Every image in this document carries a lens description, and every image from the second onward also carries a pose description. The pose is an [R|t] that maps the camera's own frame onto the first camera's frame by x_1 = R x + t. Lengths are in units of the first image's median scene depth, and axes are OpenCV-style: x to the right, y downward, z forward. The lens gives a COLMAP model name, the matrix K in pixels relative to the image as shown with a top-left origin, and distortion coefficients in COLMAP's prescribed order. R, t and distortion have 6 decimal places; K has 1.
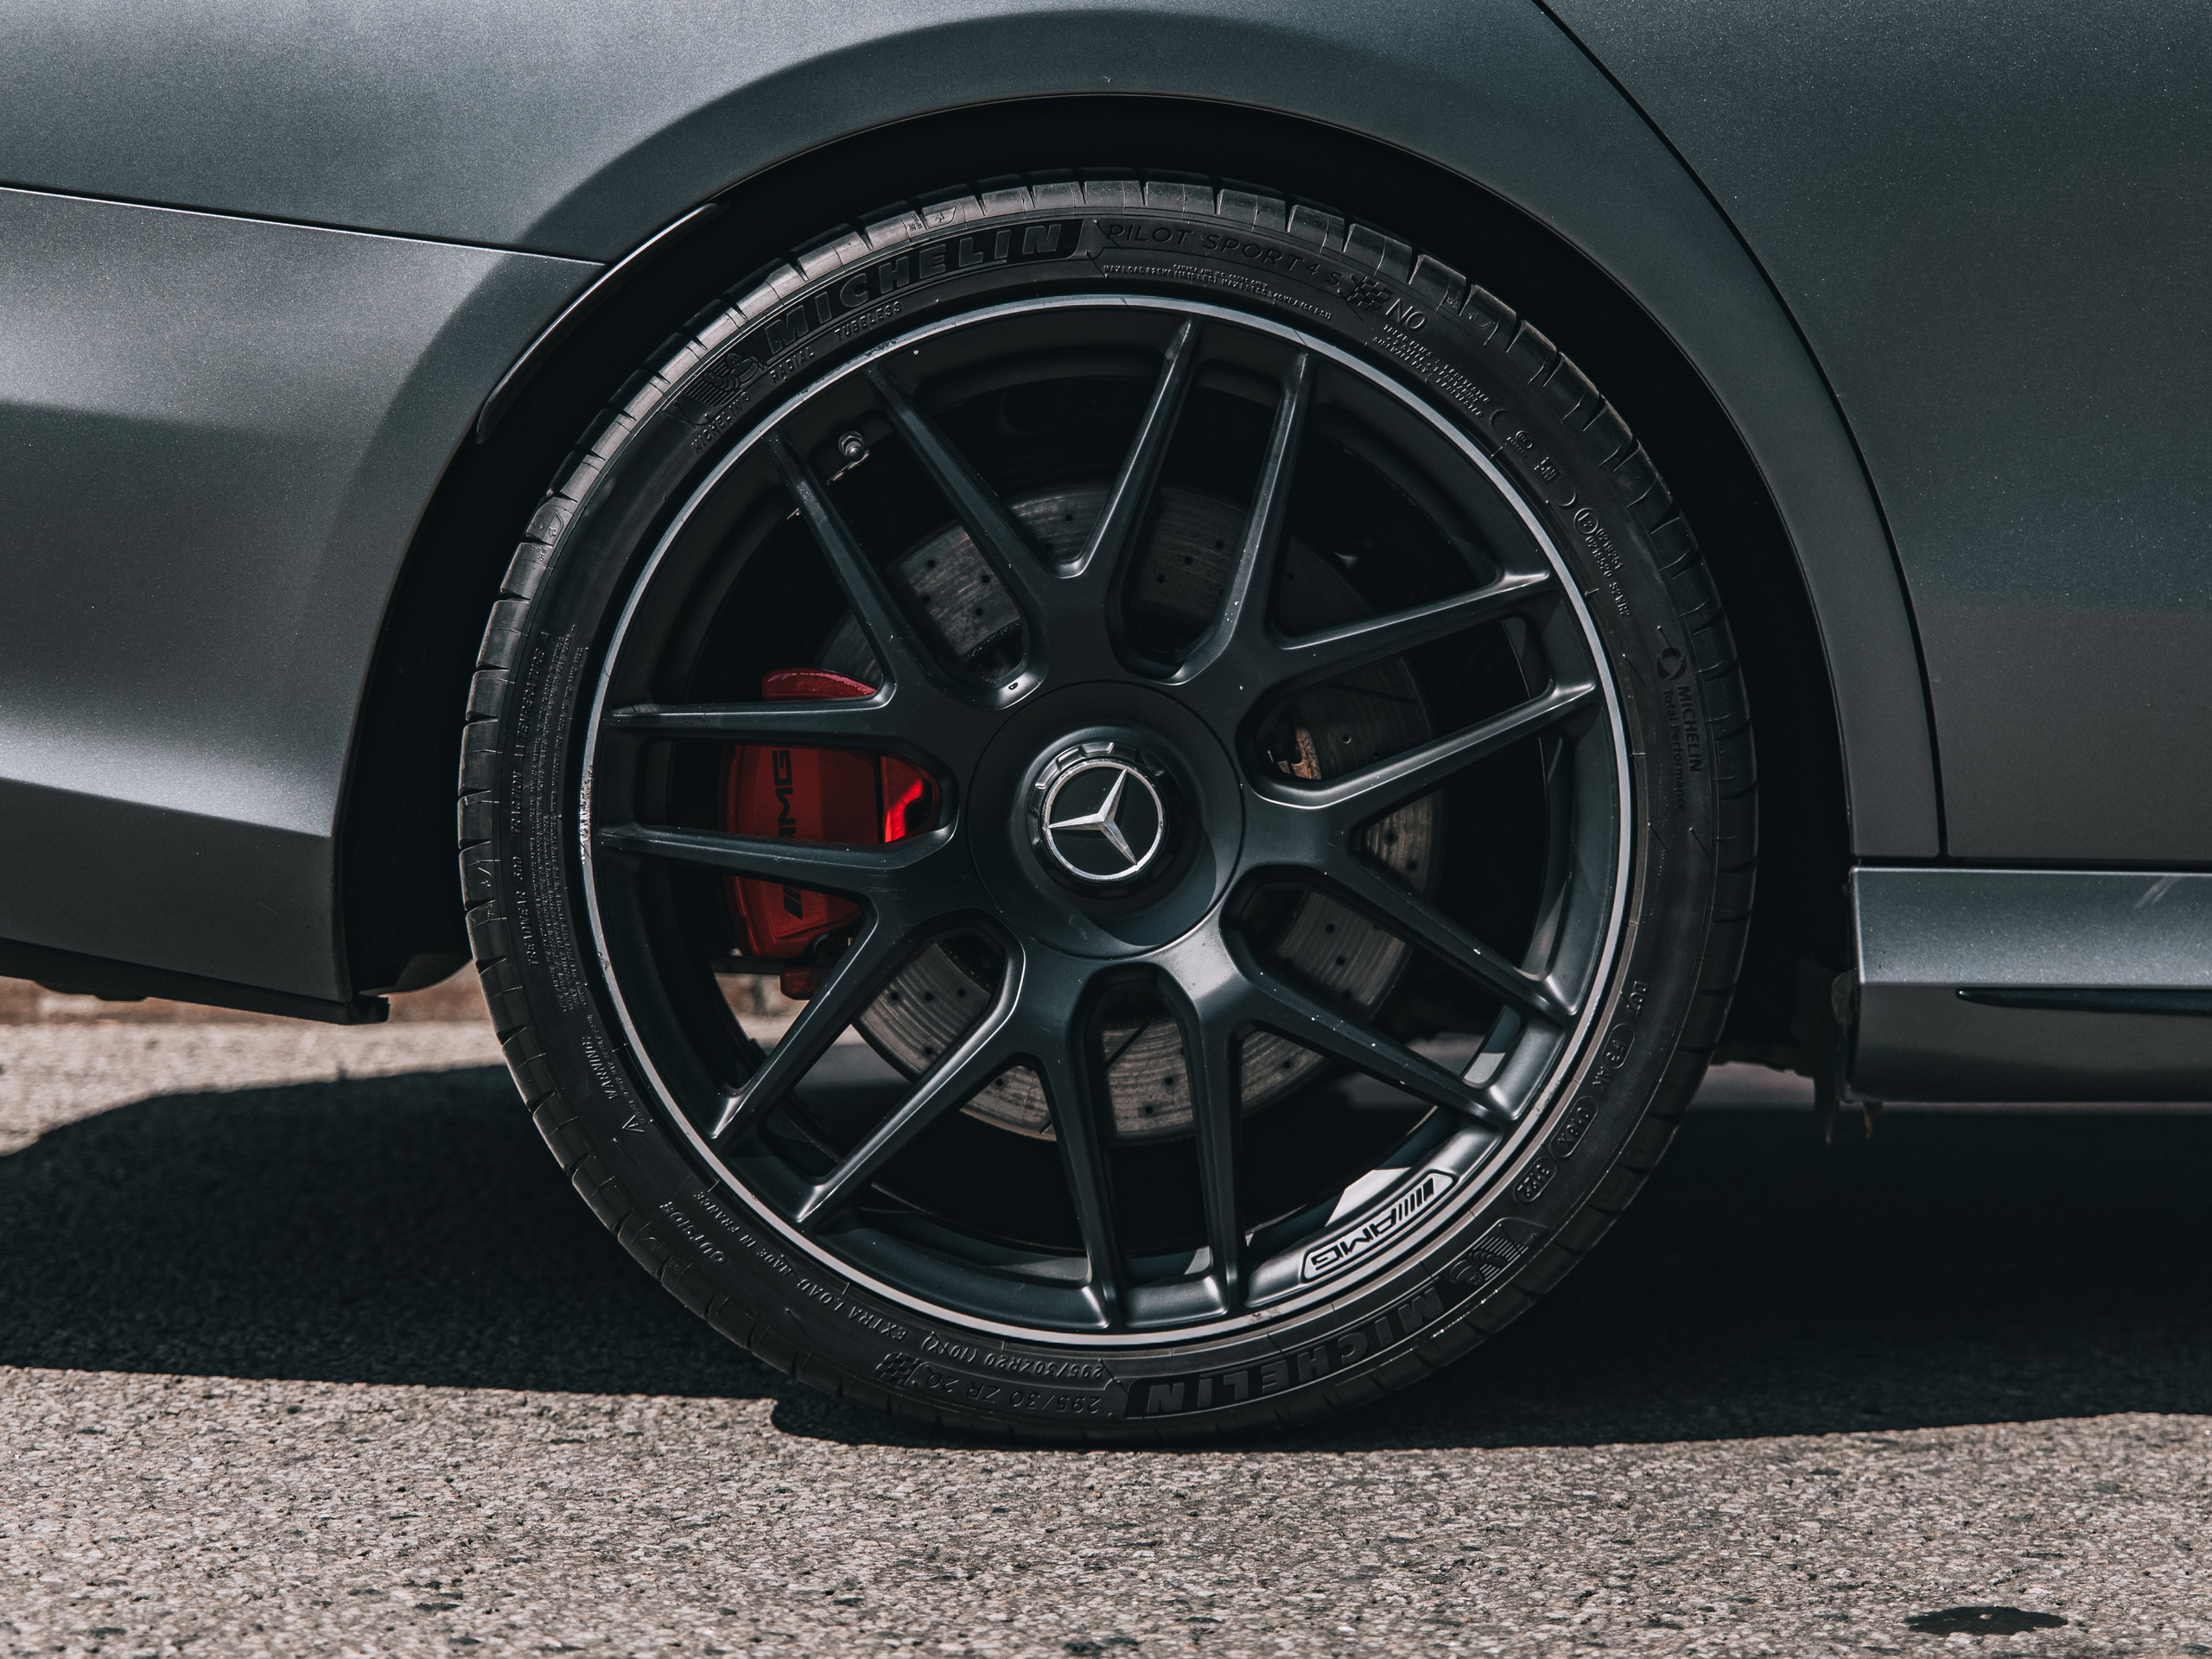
lens RADIAL K [[5484.6, 0, 1108.3], [0, 5484.6, 820.5], [0, 0, 1]] dist [-0.084181, 0.000000]
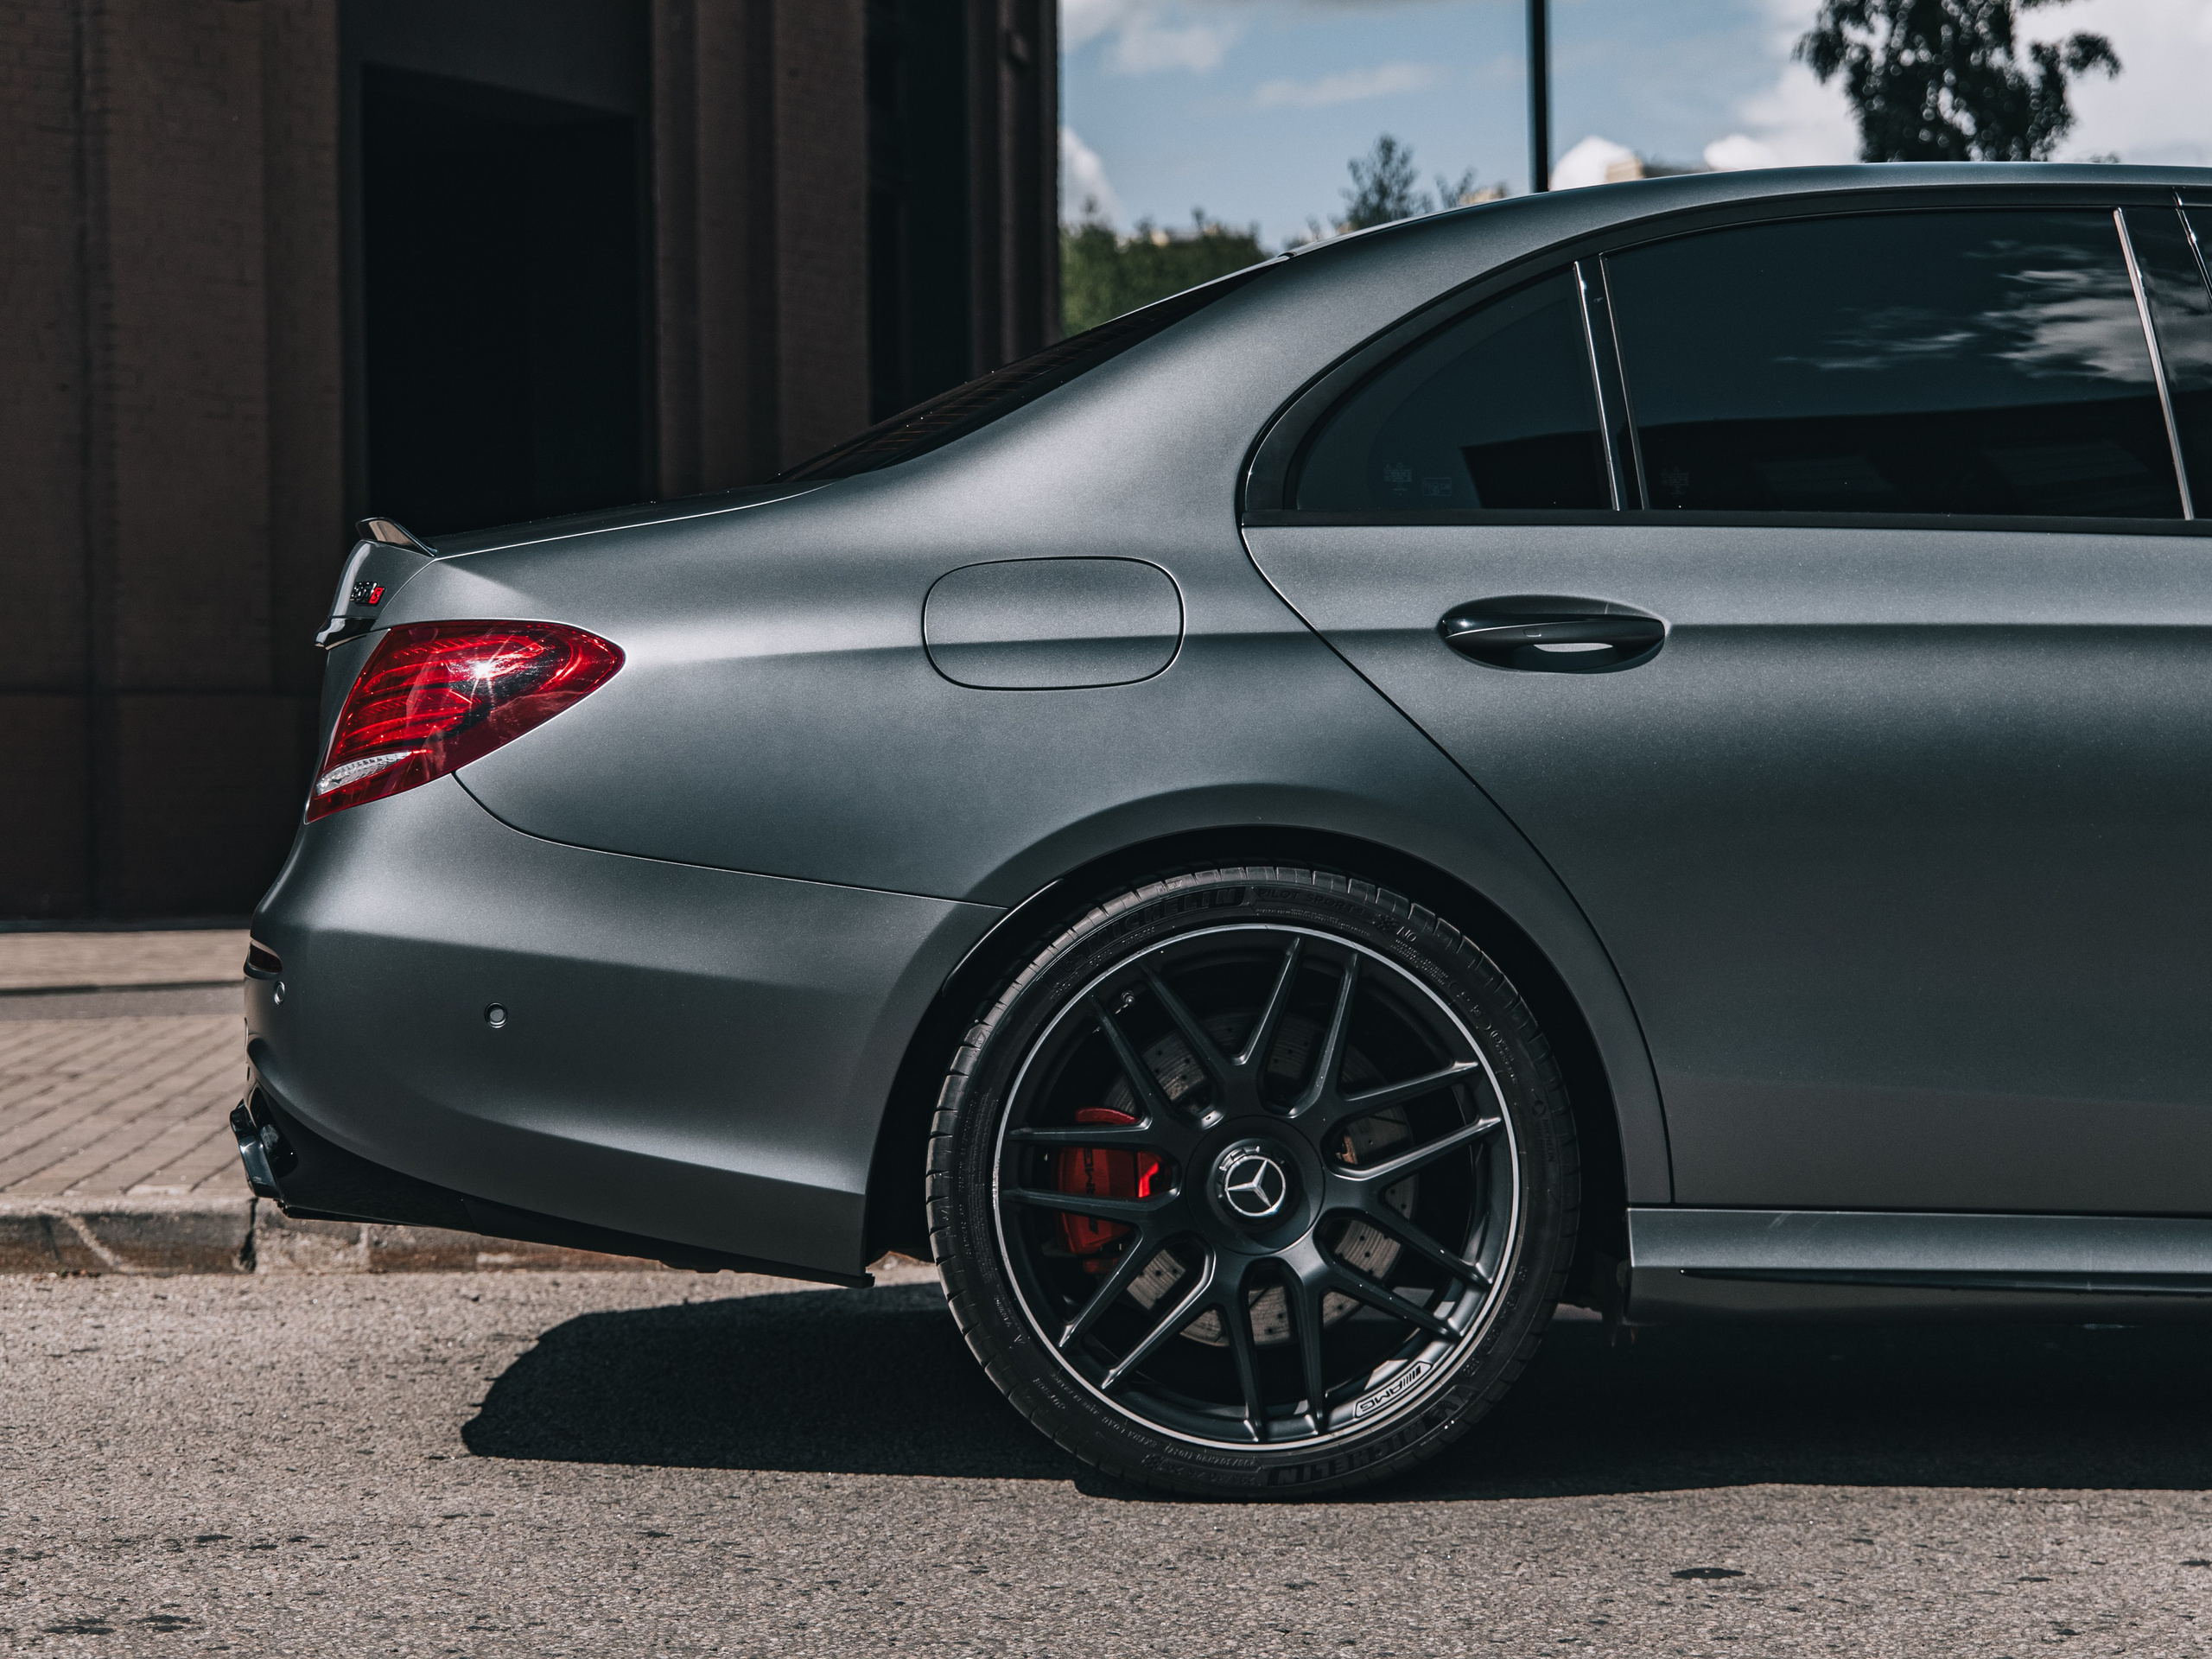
lens RADIAL K [[4410.4, 0, 1105.7], [0, 4410.4, 840.8], [0, 0, 1]] dist [-0.053560, 0.000000]
pose [[0.998769, 0.002456, 0.049541, -0.135281], [0.000081, 0.998691, -0.051157, -0.043496], [-0.049601, 0.051098, 0.997461, -0.605841]]
